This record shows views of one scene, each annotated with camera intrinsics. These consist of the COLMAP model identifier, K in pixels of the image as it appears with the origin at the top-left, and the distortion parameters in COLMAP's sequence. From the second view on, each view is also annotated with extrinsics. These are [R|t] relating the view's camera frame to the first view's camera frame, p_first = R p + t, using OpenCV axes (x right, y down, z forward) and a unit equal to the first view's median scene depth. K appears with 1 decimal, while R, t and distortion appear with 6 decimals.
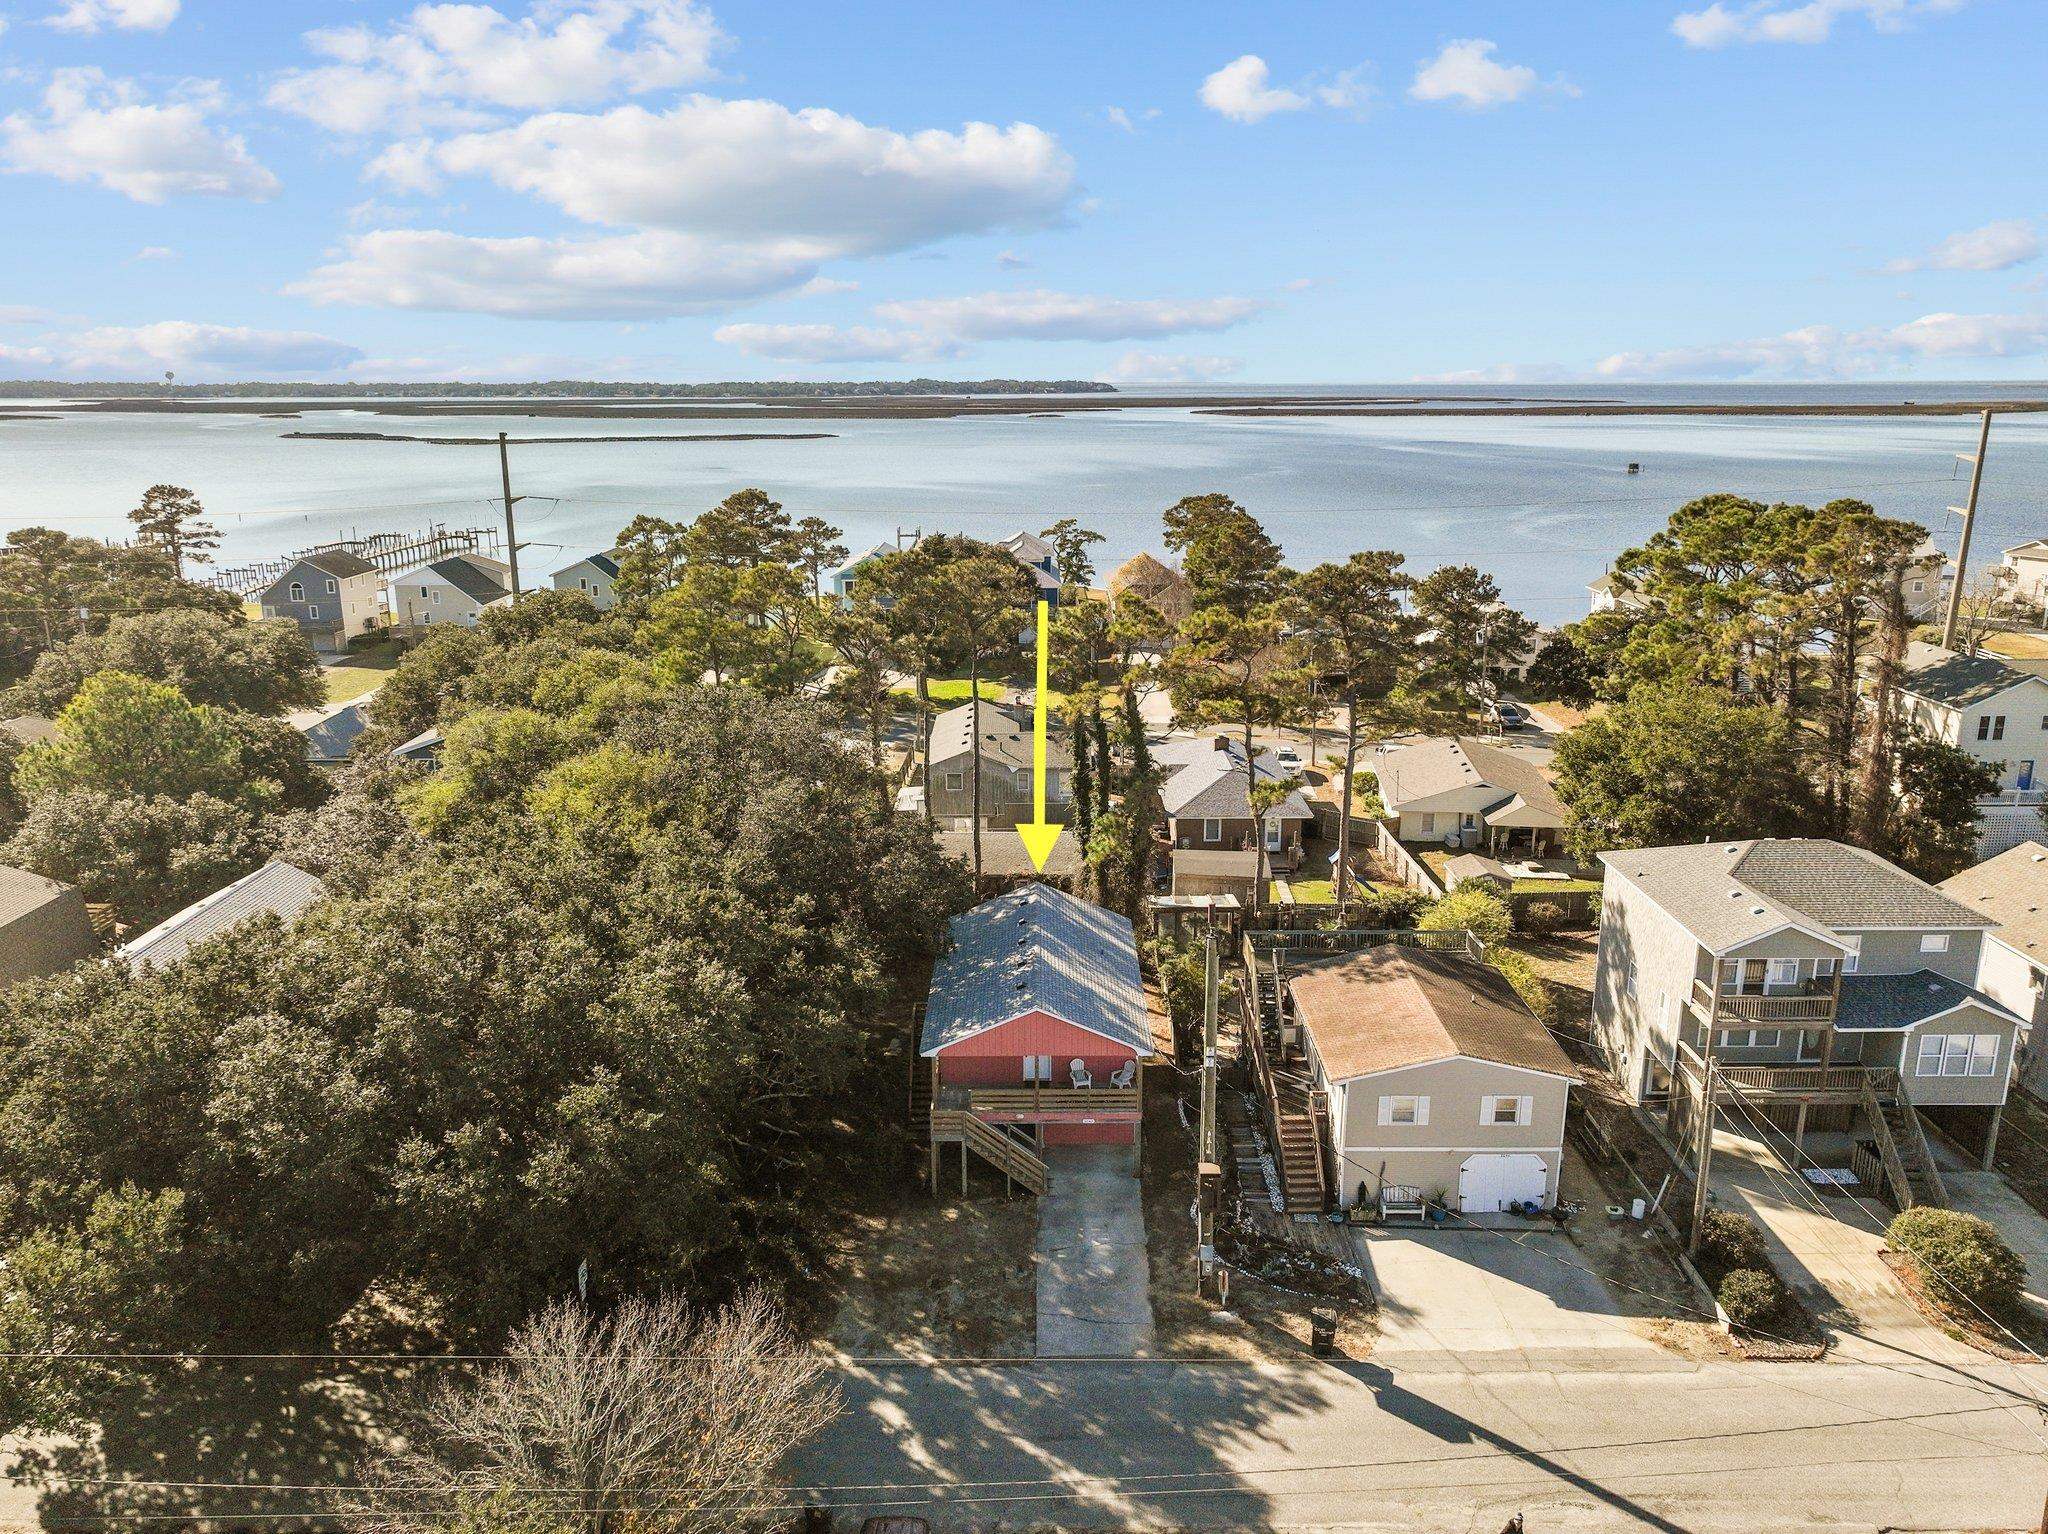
lens RADIAL K [[1502.9, 0, 1031.8], [0, 1502.9, 804.3], [0, 0, 1]] dist [0.006818, 0.002835]
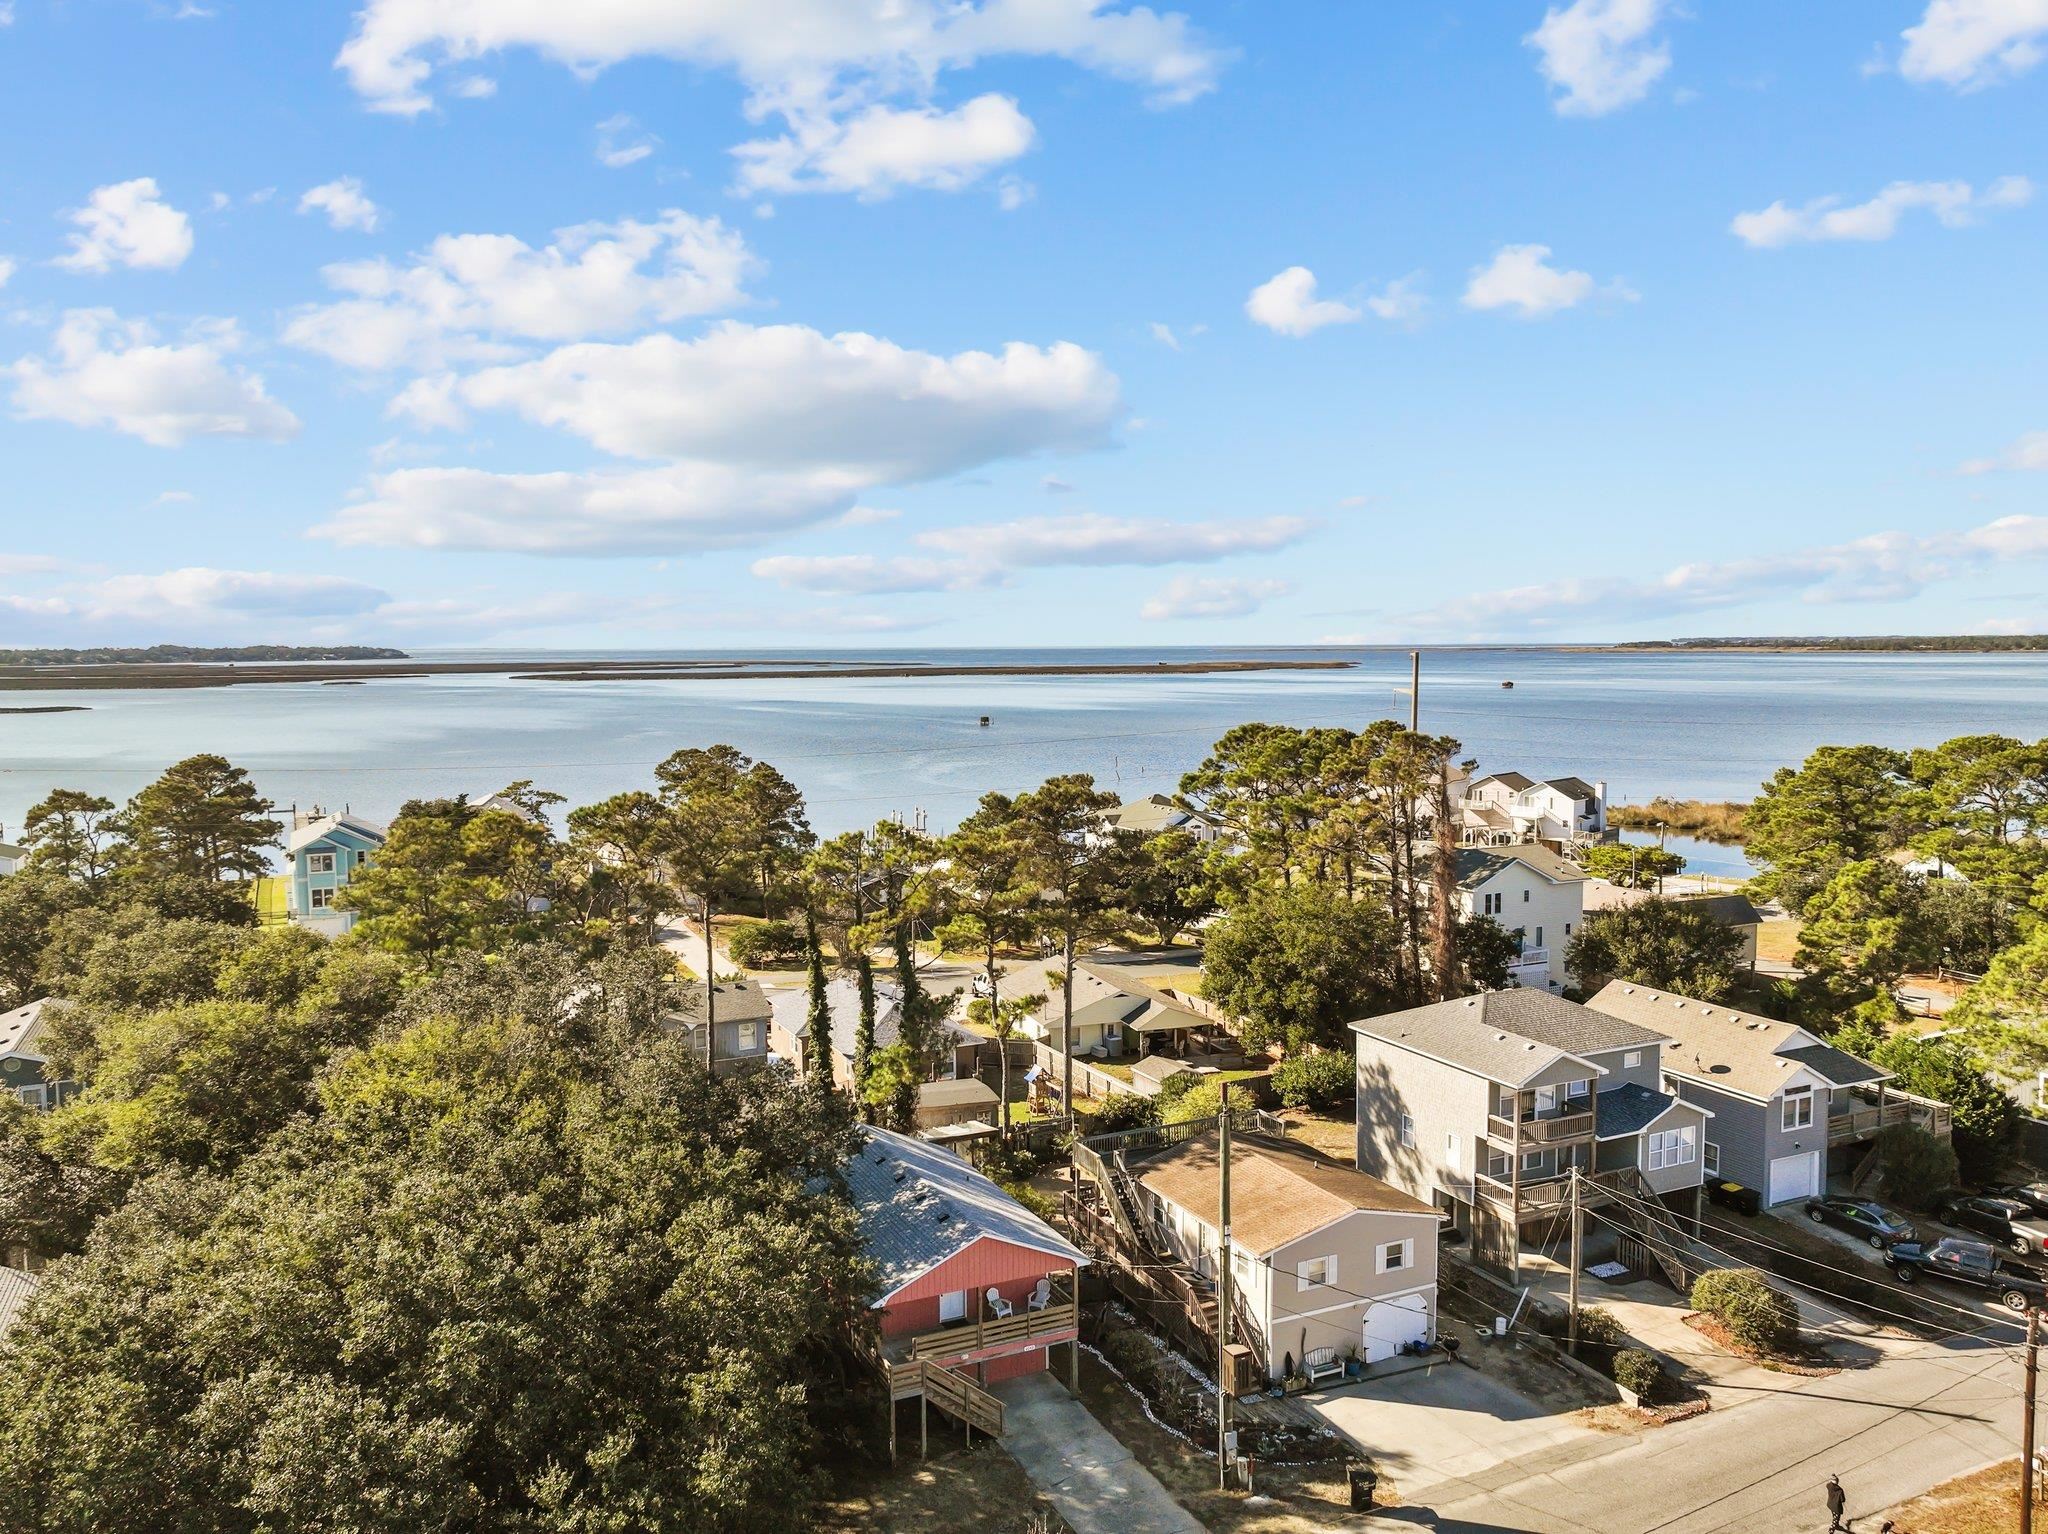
lens RADIAL K [[1556.9, 0, 1049.0], [0, 1556.9, 767.5], [0, 0, 1]] dist [-0.000490, -0.002894]
pose [[0.900079, -0.038027, 0.434065, -0.373949], [0.122047, 0.978311, -0.167371, 0.014072], [-0.418285, 0.203623, 0.885198, 0.029192]]
